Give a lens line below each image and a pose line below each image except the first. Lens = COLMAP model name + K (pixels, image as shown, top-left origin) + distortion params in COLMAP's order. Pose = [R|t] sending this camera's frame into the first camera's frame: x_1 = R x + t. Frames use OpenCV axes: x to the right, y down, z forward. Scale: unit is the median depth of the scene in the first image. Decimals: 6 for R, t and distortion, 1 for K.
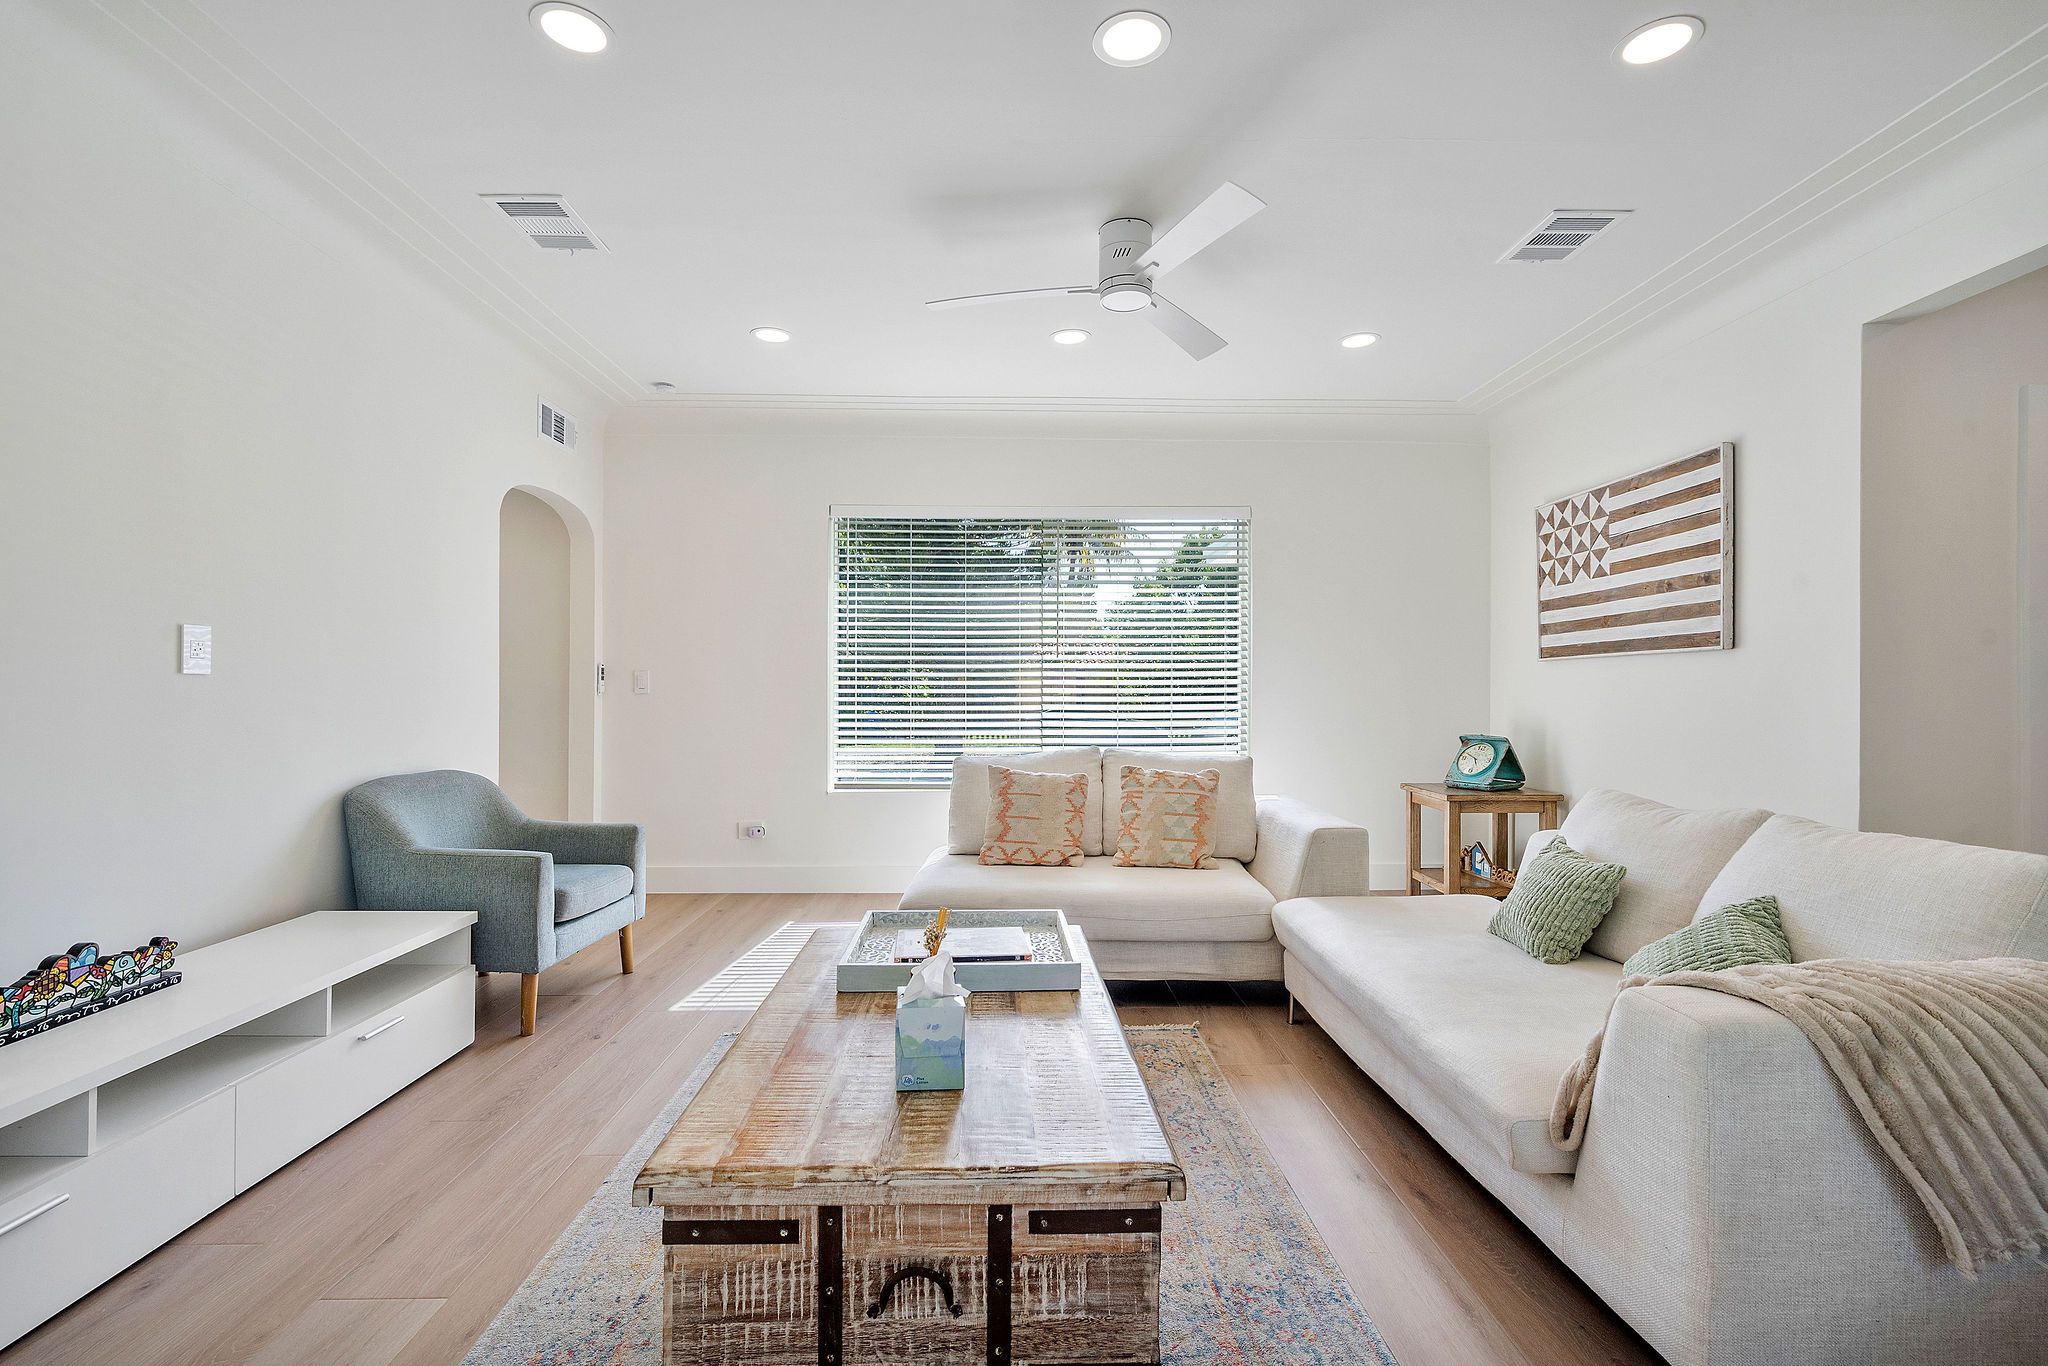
lens RADIAL K [[946.0, 0, 1015.0], [0, 946.0, 691.5], [0, 0, 1]] dist [-0.002396, 0.001728]
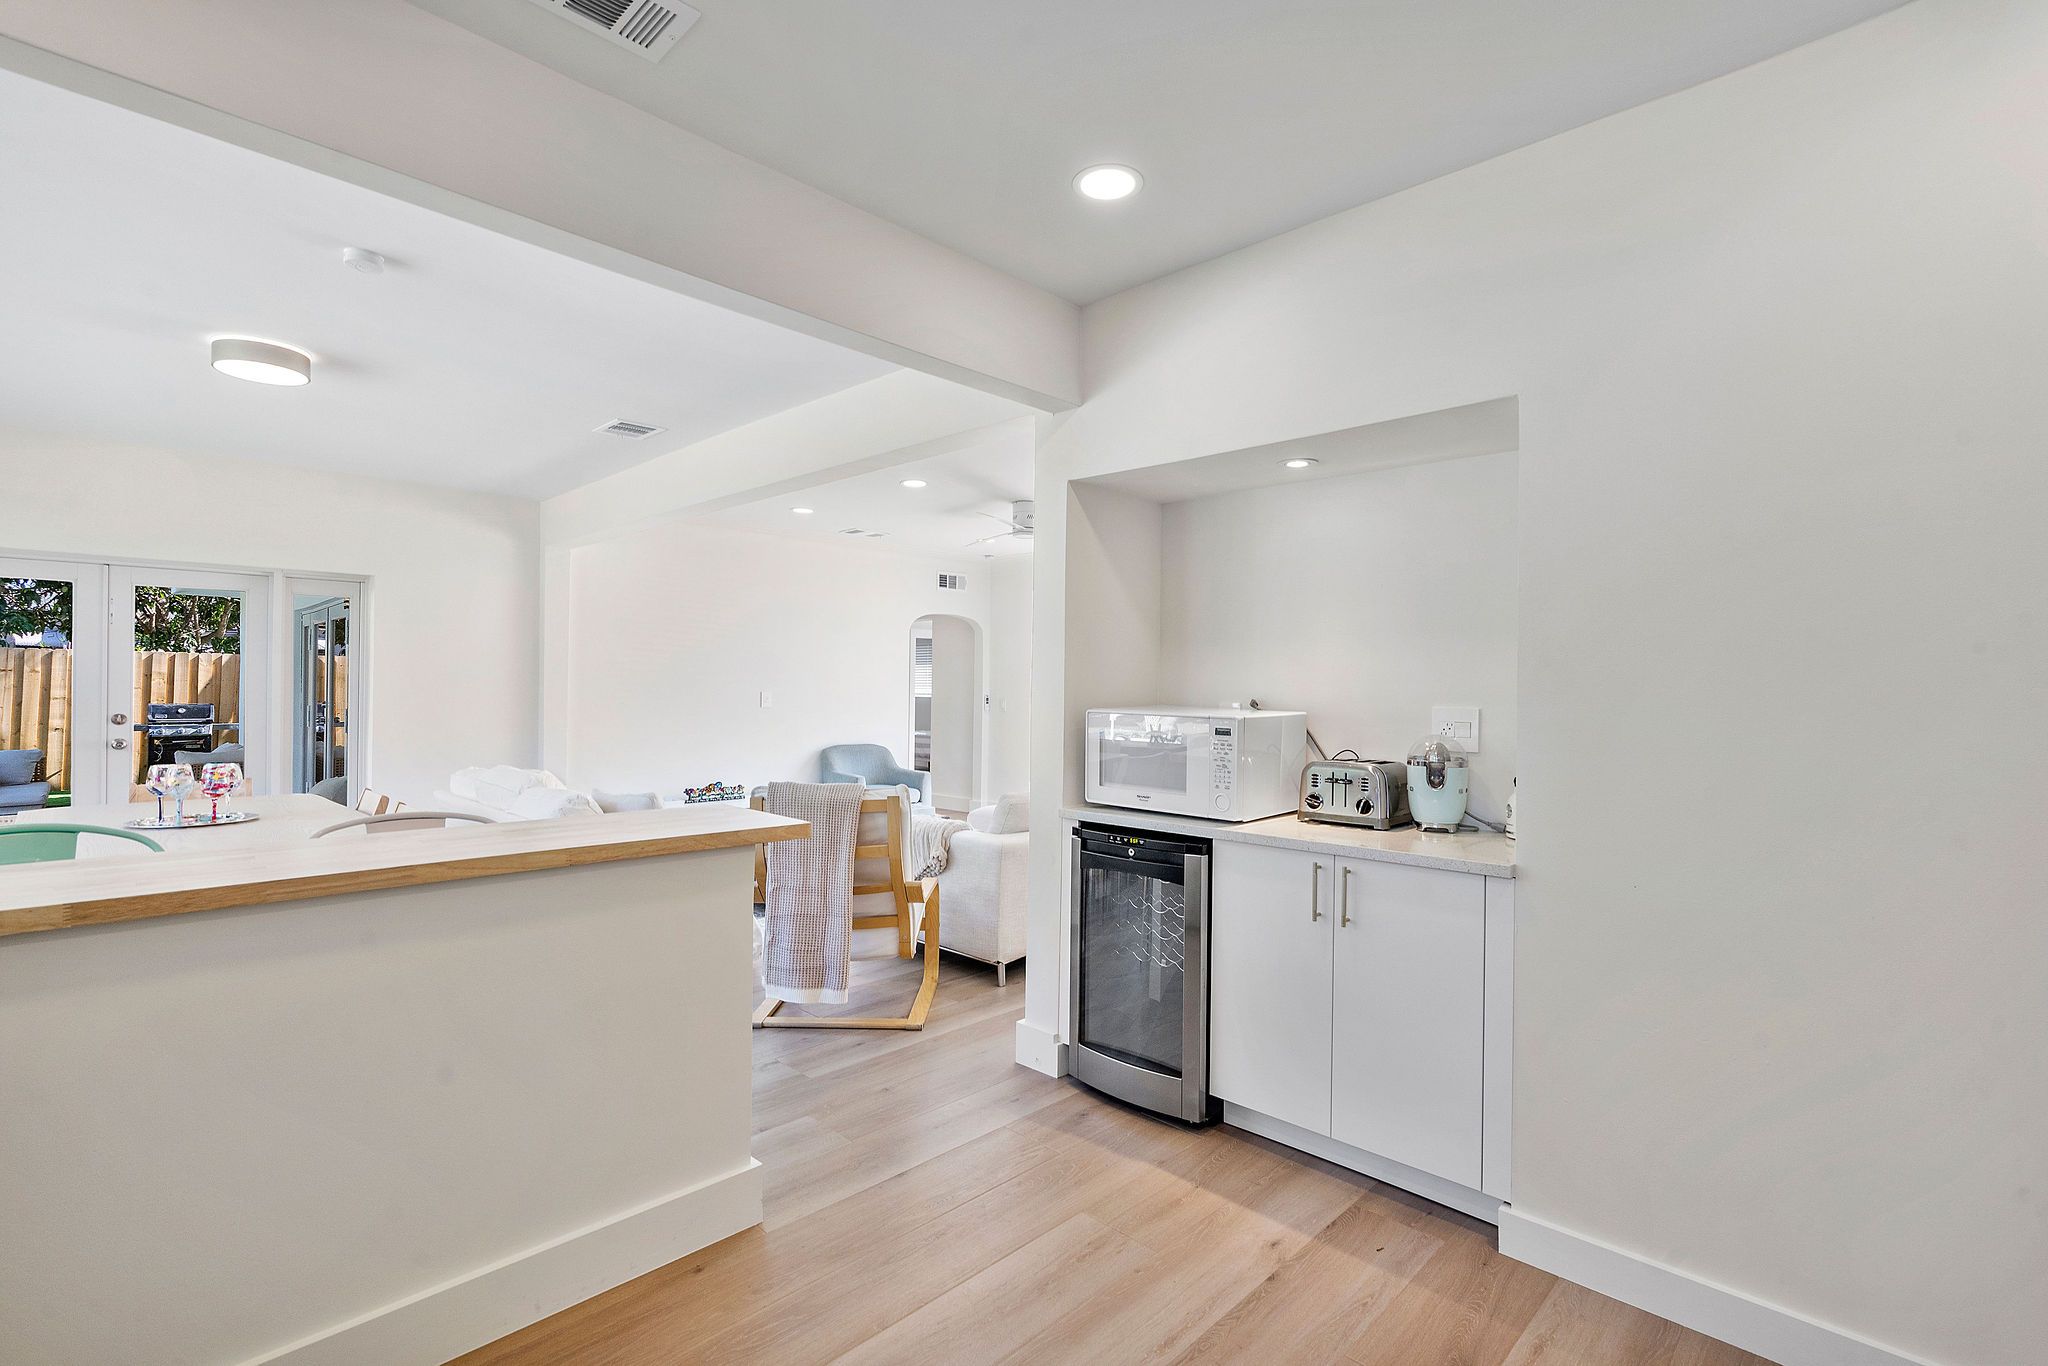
lens RADIAL K [[946.0, 0, 1013.3], [0, 946.0, 680.9], [0, 0, 1]] dist [-0.002396, 0.001728]
pose [[0.691528, -0.001195, -0.722348, 1.629601], [-0.007028, 0.999940, -0.008382, -0.070511], [0.722315, 0.010873, 0.691479, -0.484250]]
